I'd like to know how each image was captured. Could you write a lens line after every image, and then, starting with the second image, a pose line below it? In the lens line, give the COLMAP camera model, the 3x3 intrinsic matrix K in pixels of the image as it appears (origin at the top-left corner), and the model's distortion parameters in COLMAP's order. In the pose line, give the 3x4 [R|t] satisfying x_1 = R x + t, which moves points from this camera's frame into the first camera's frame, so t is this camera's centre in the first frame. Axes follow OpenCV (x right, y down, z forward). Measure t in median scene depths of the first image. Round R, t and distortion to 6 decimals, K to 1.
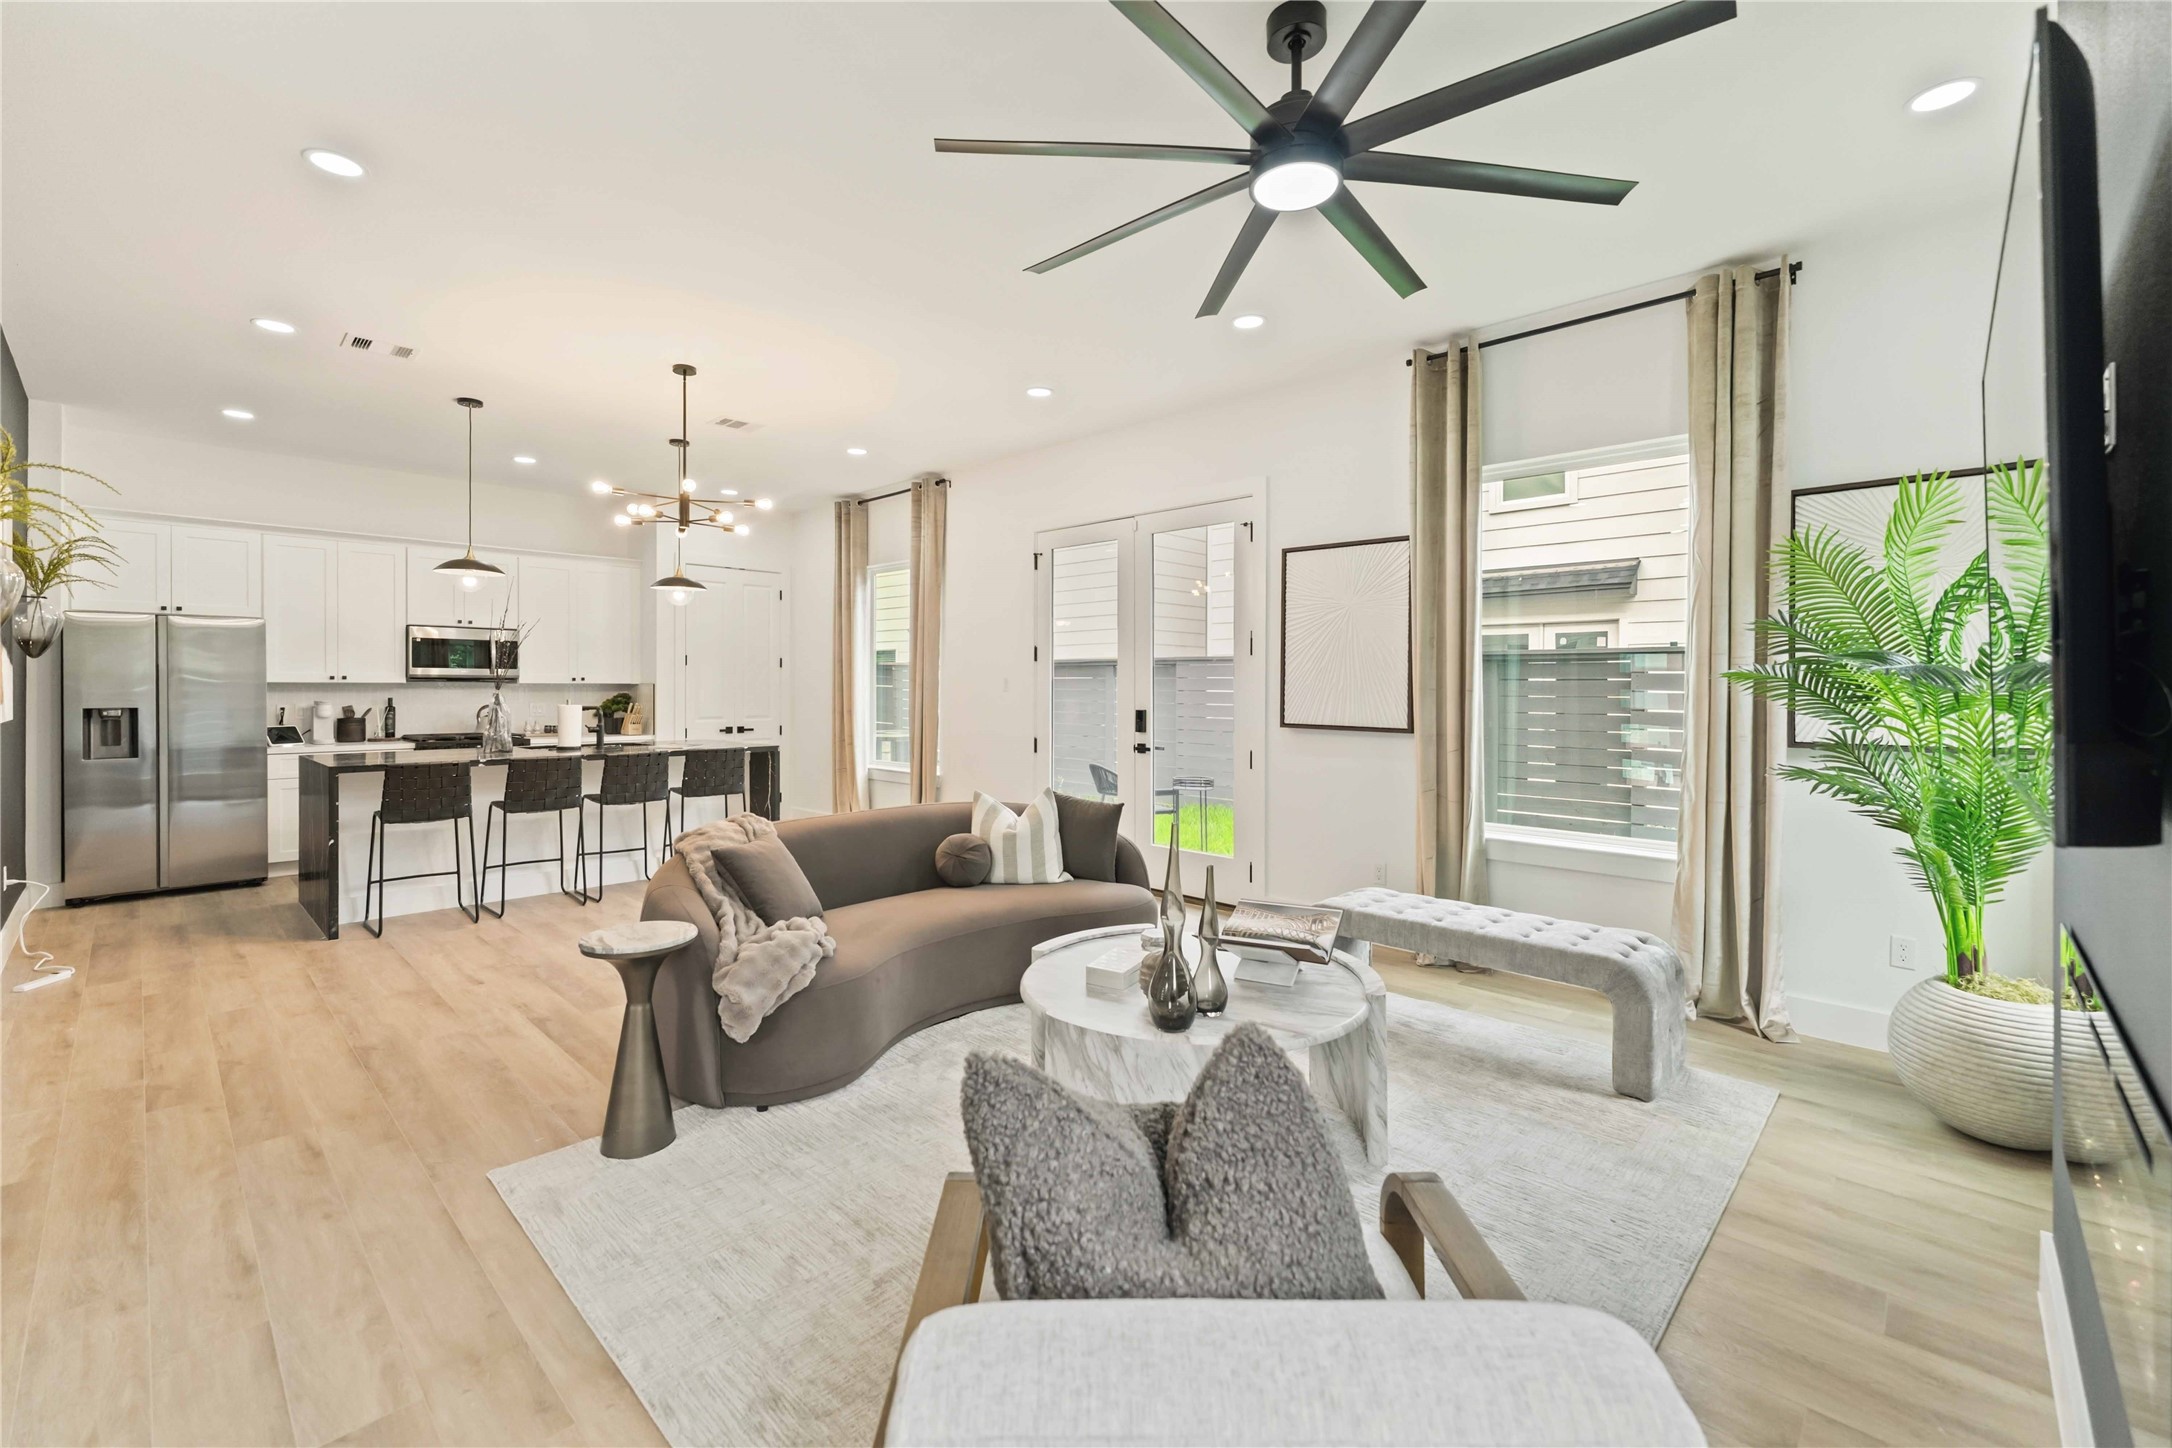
lens RADIAL K [[893.4, 0, 1052.5], [0, 893.4, 686.8], [0, 0, 1]] dist [0.004561, -0.000373]
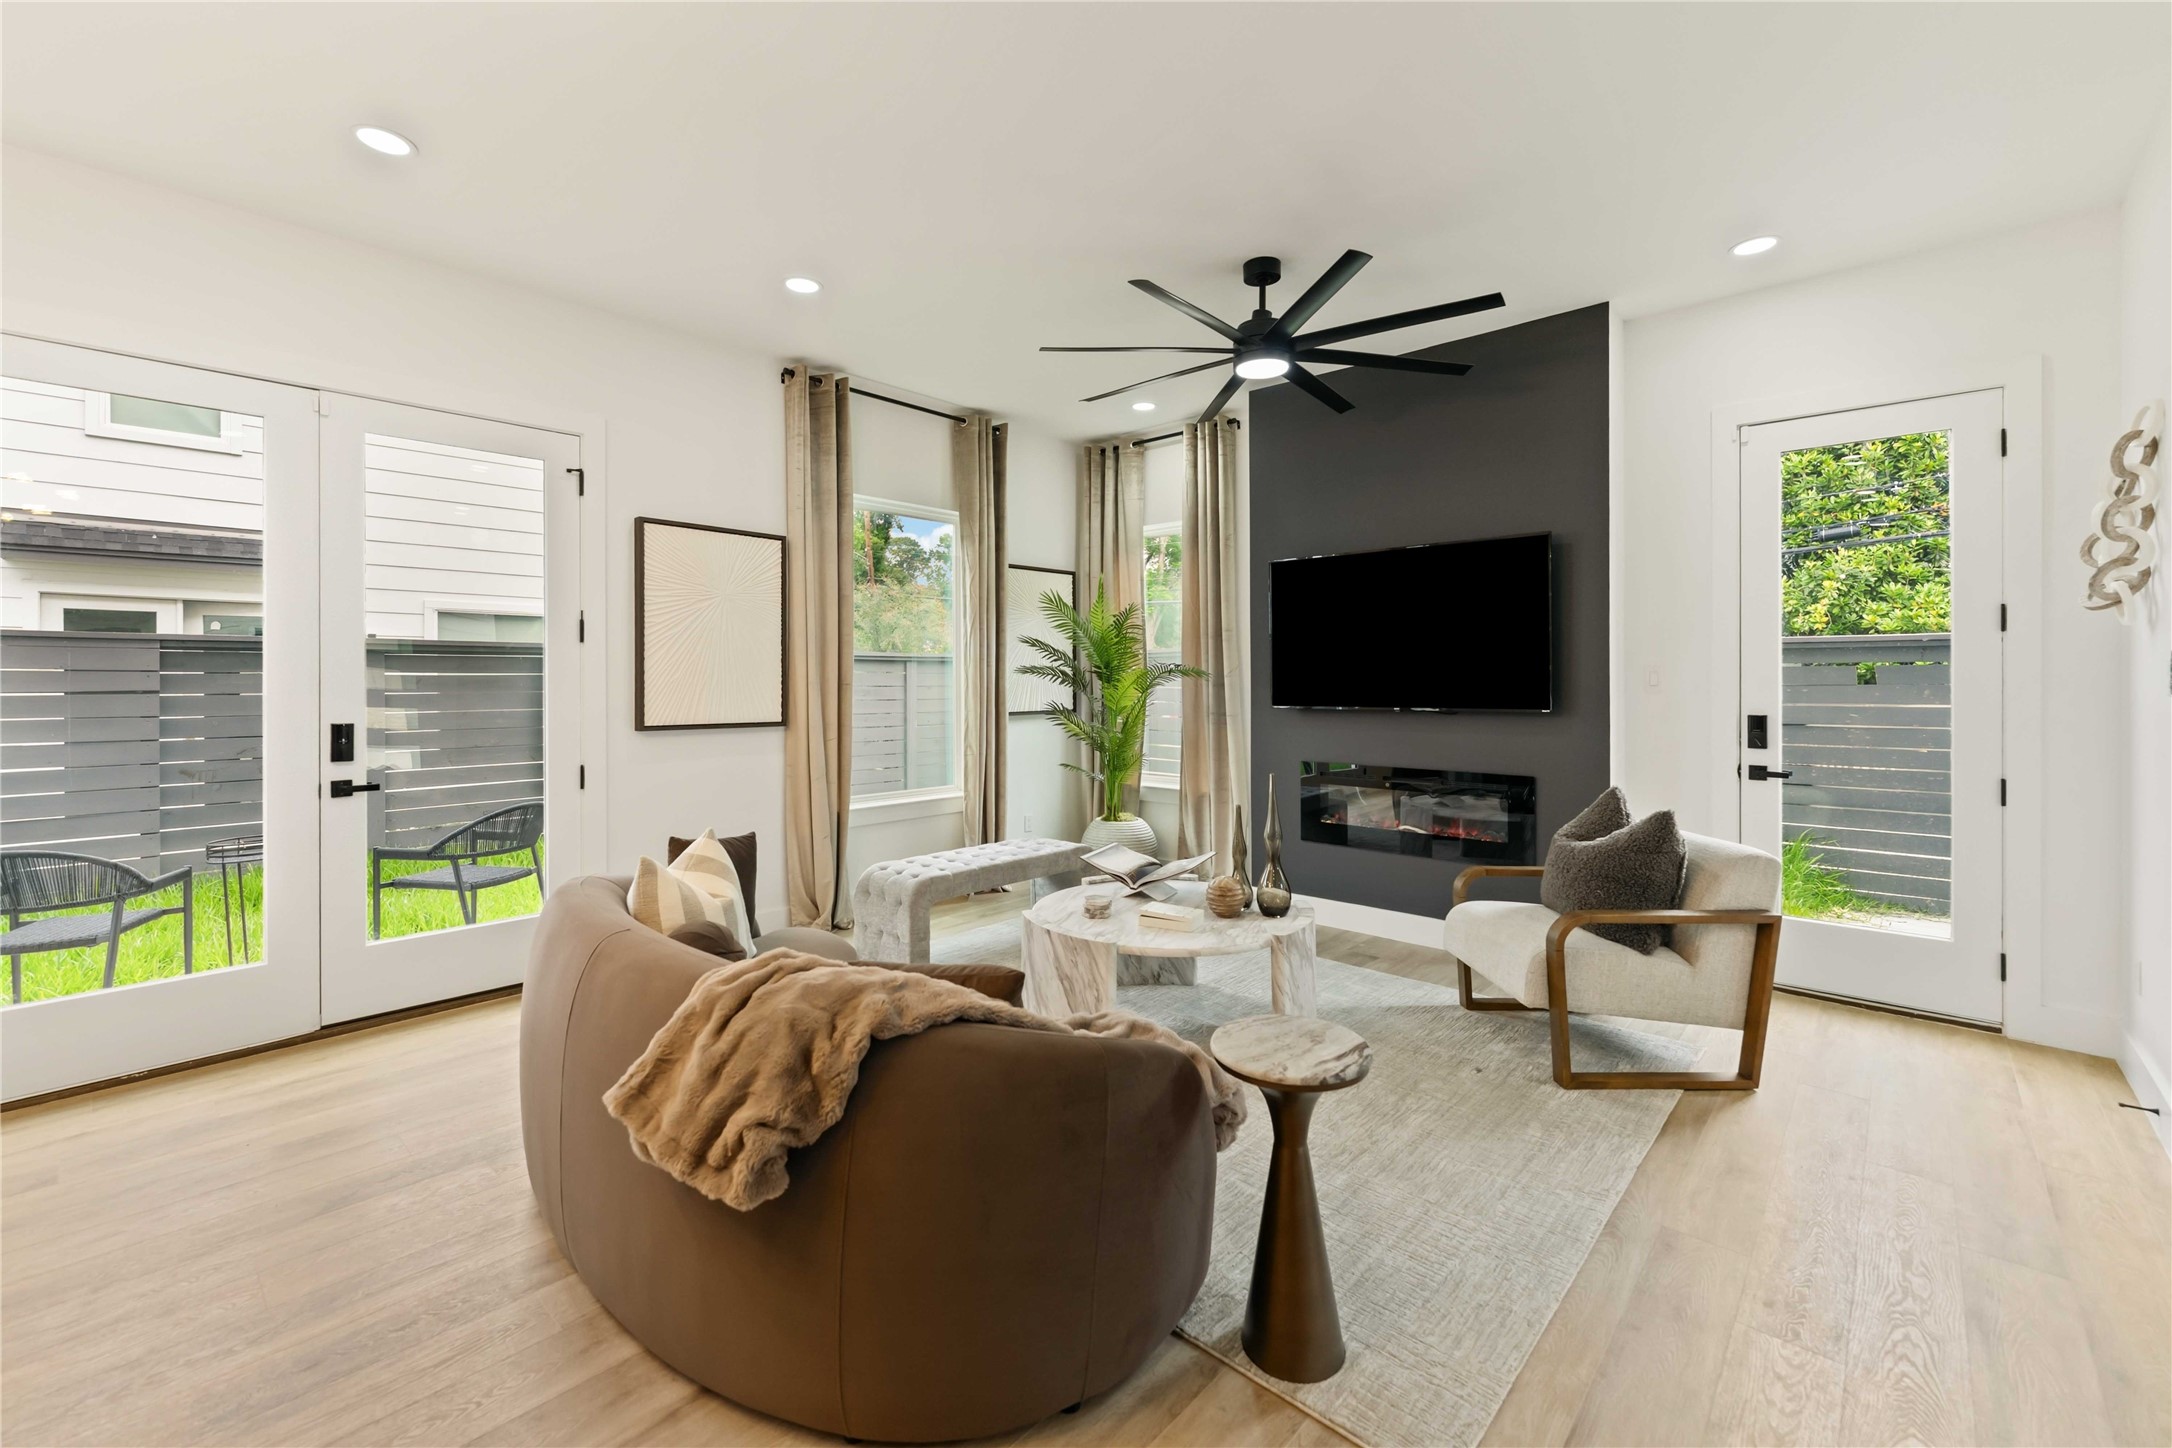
lens RADIAL K [[893.4, 0, 1093.5], [0, 893.4, 690.6], [0, 0, 1]] dist [0.004561, -0.000373]
pose [[-0.038110, -0.015161, 0.999159, -0.650324], [0.005304, 0.999868, 0.015374, -0.003487], [-0.999259, 0.005885, -0.038025, 0.673799]]
